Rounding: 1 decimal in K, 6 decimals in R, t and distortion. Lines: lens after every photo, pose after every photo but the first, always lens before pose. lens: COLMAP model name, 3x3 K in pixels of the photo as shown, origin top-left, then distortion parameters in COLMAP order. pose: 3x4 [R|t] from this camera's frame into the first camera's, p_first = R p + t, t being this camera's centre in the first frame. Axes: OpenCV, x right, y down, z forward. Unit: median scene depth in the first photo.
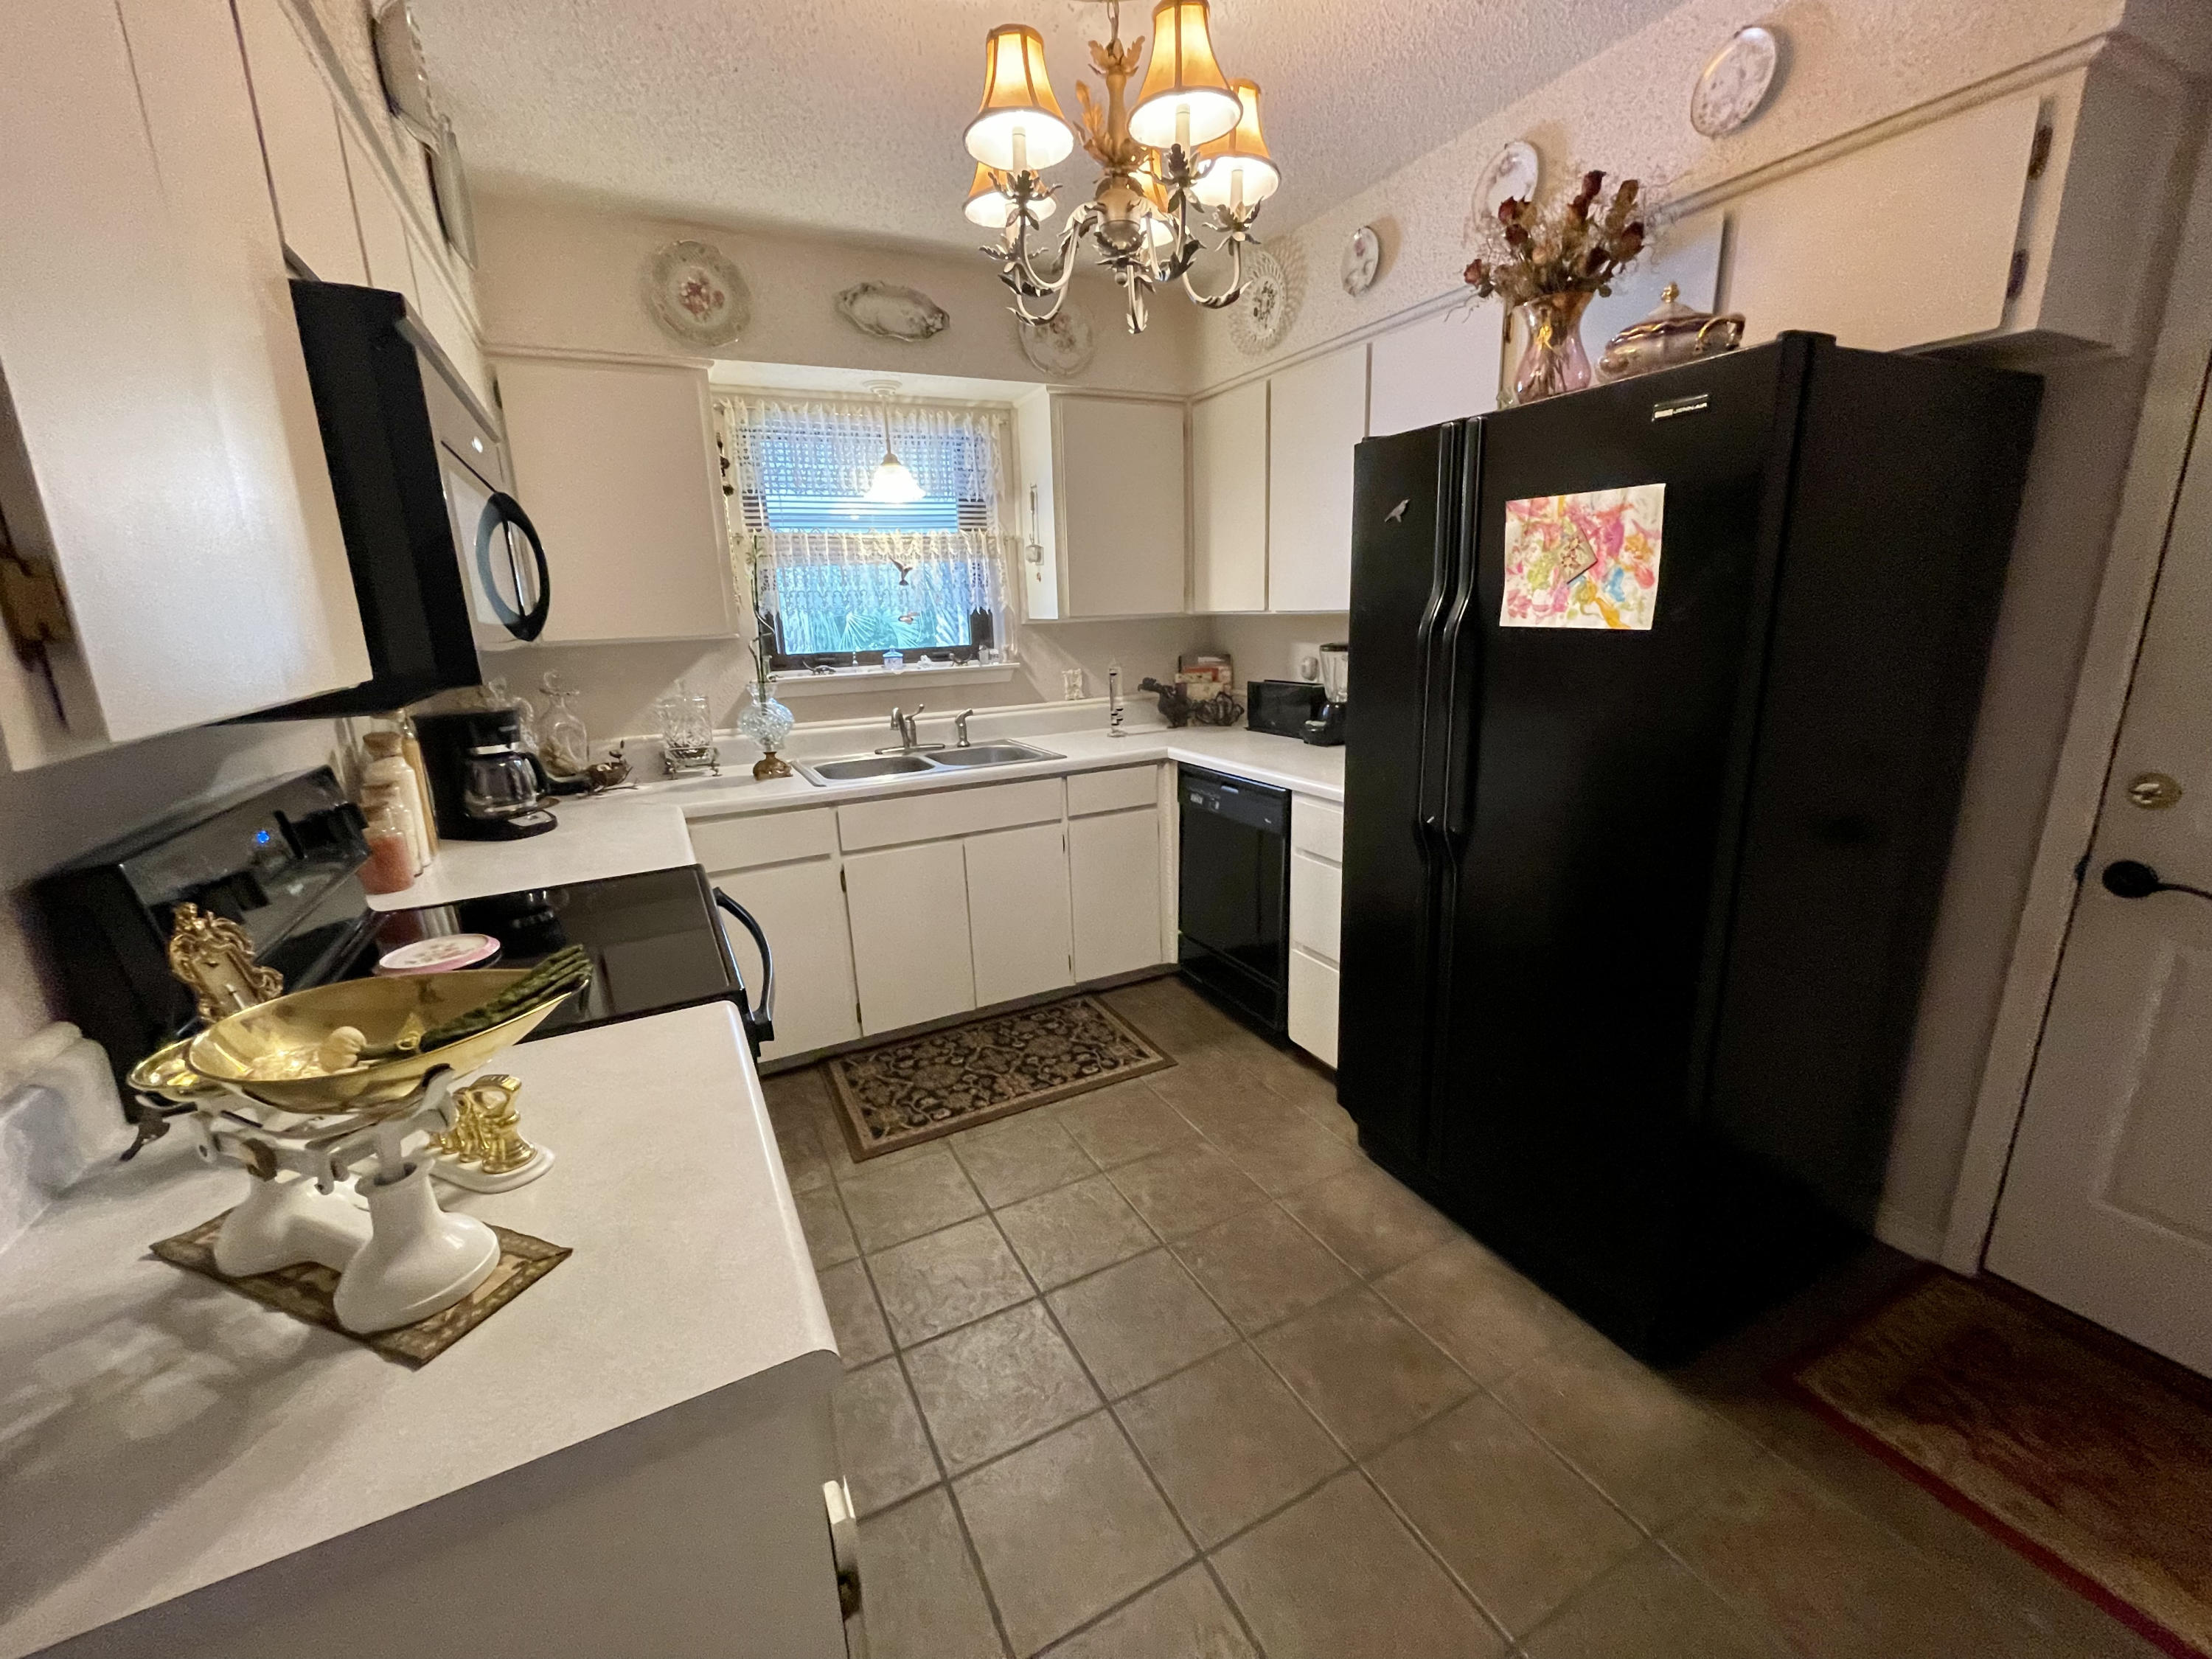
lens RADIAL K [[889.2, 0, 1096.3], [0, 889.2, 830.3], [0, 0, 1]] dist [-0.001729, -0.000586]
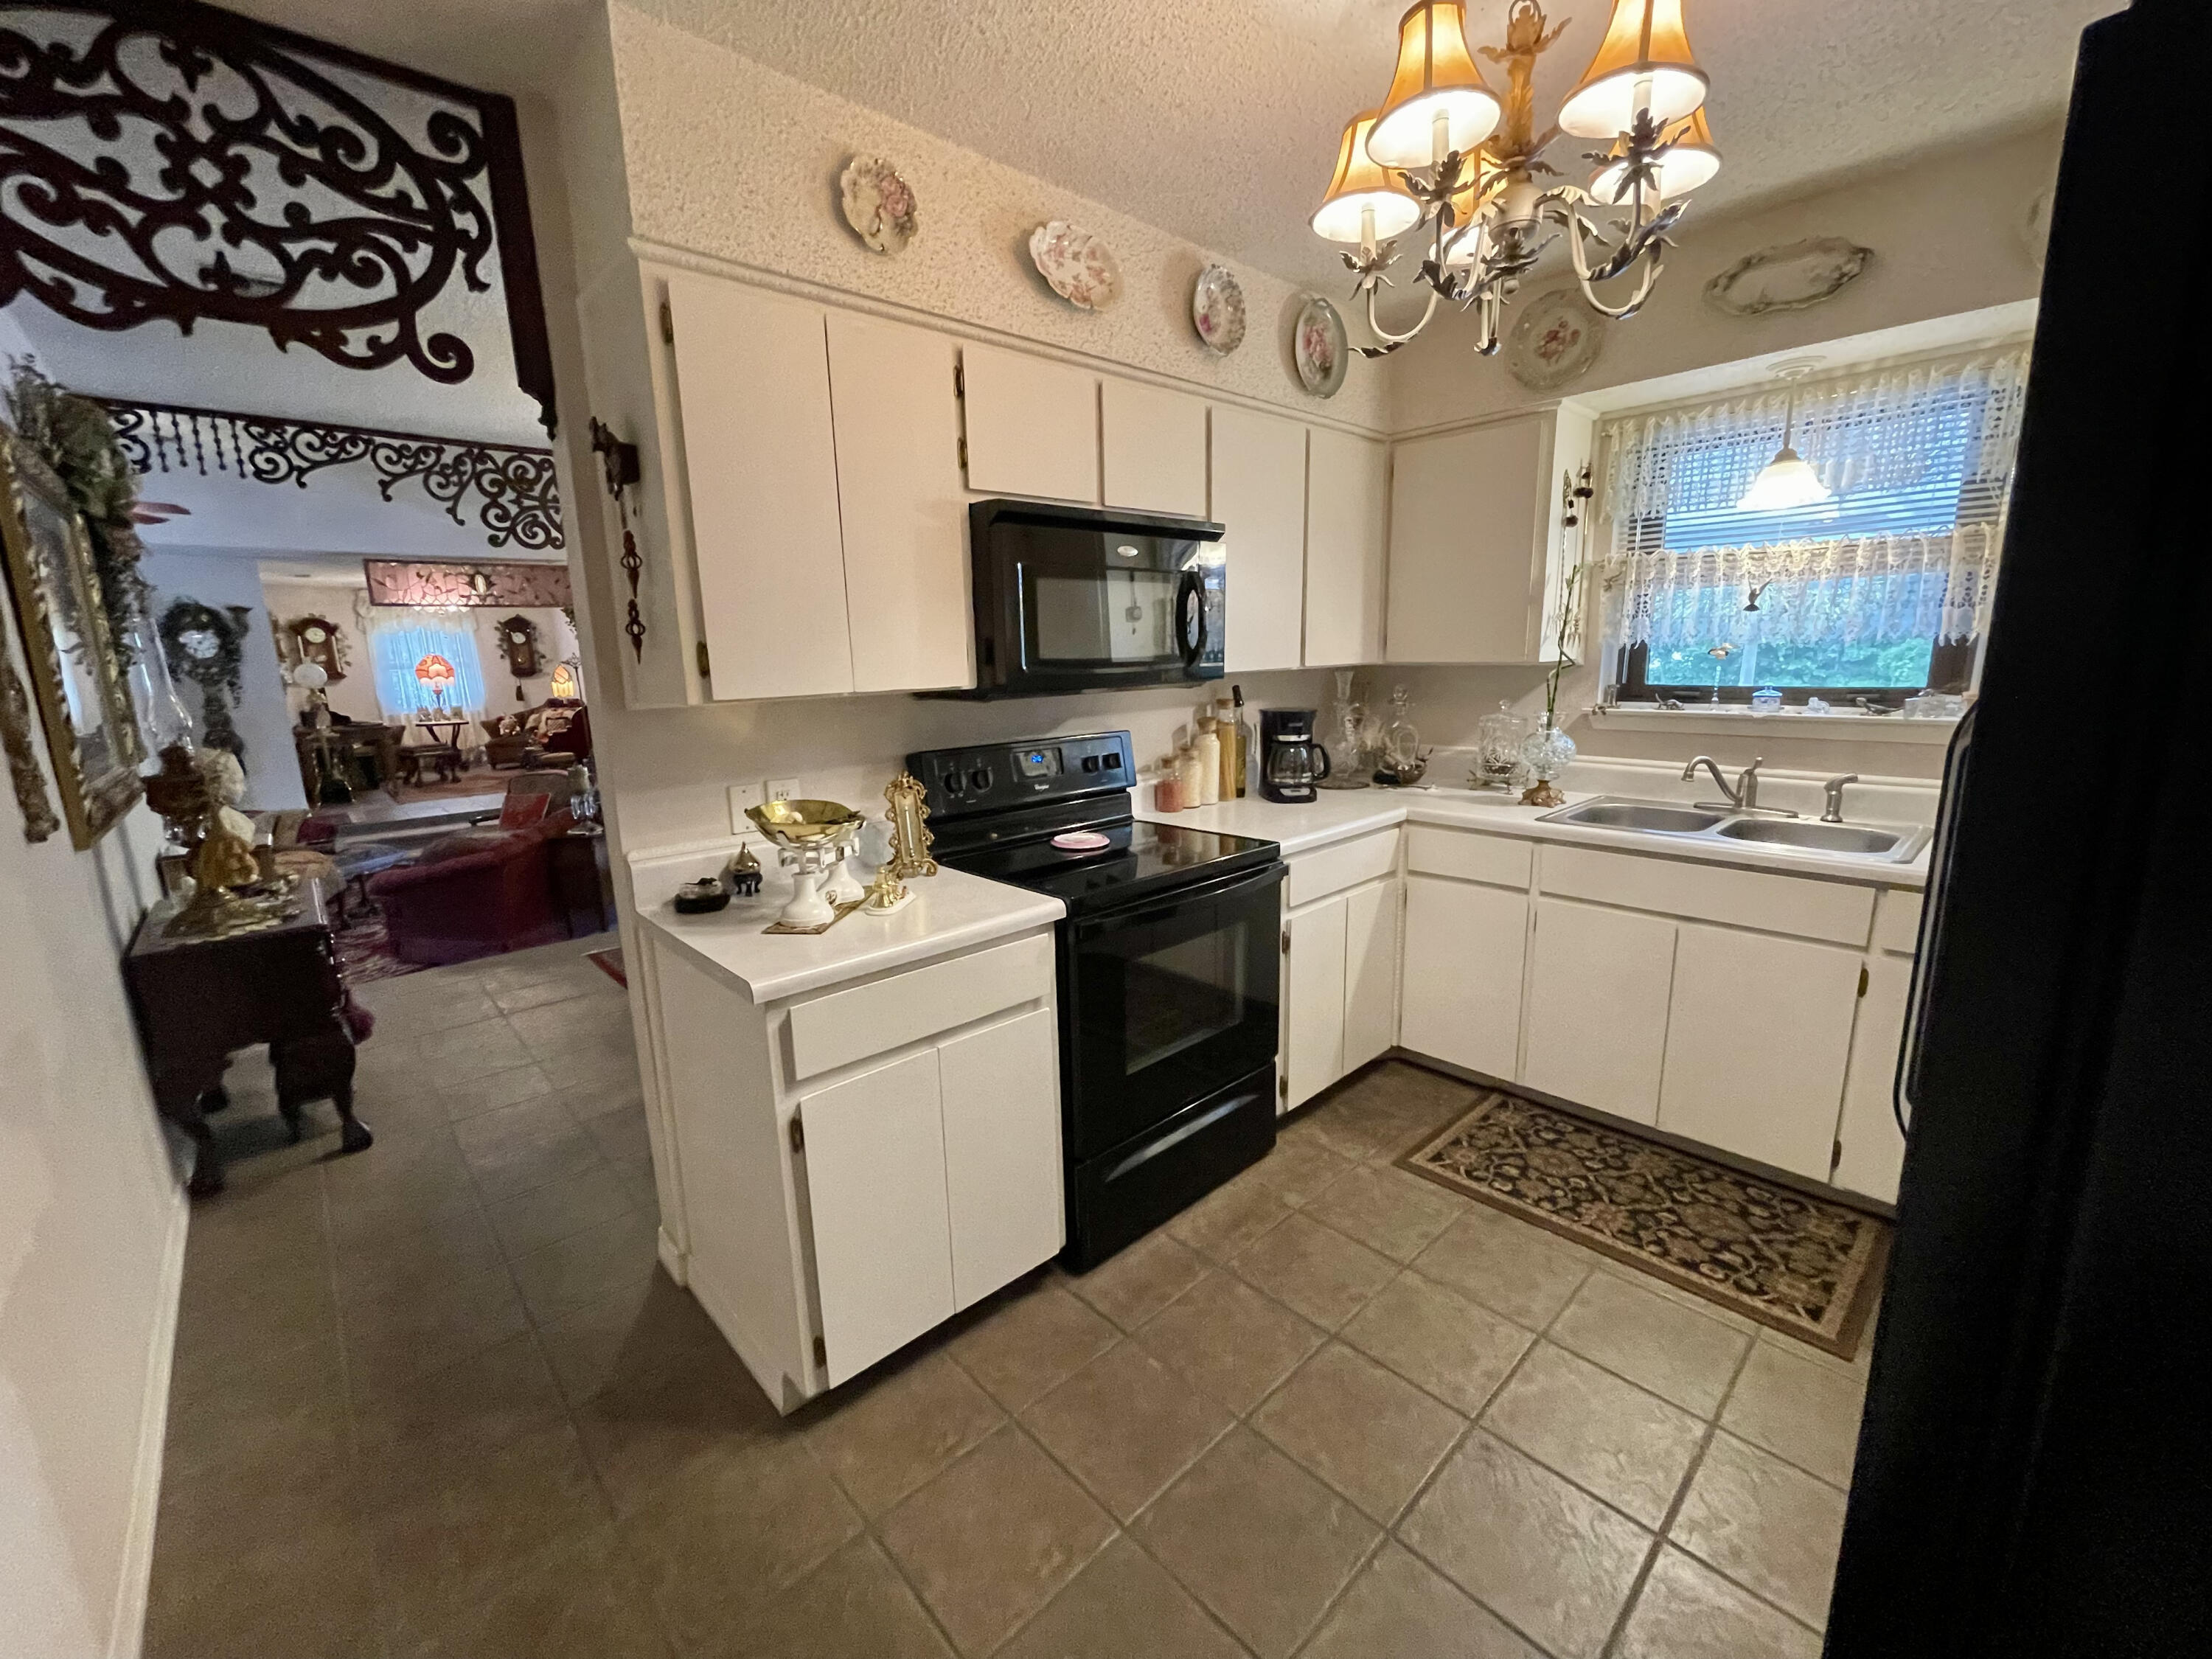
lens RADIAL K [[889.2, 0, 1099.9], [0, 889.2, 830.7], [0, 0, 1]] dist [-0.001729, -0.000586]
pose [[0.275758, 0.220760, -0.935533, 0.458859], [-0.222151, 0.961557, 0.161420, -0.086552], [0.935204, 0.163317, 0.314199, 0.236286]]
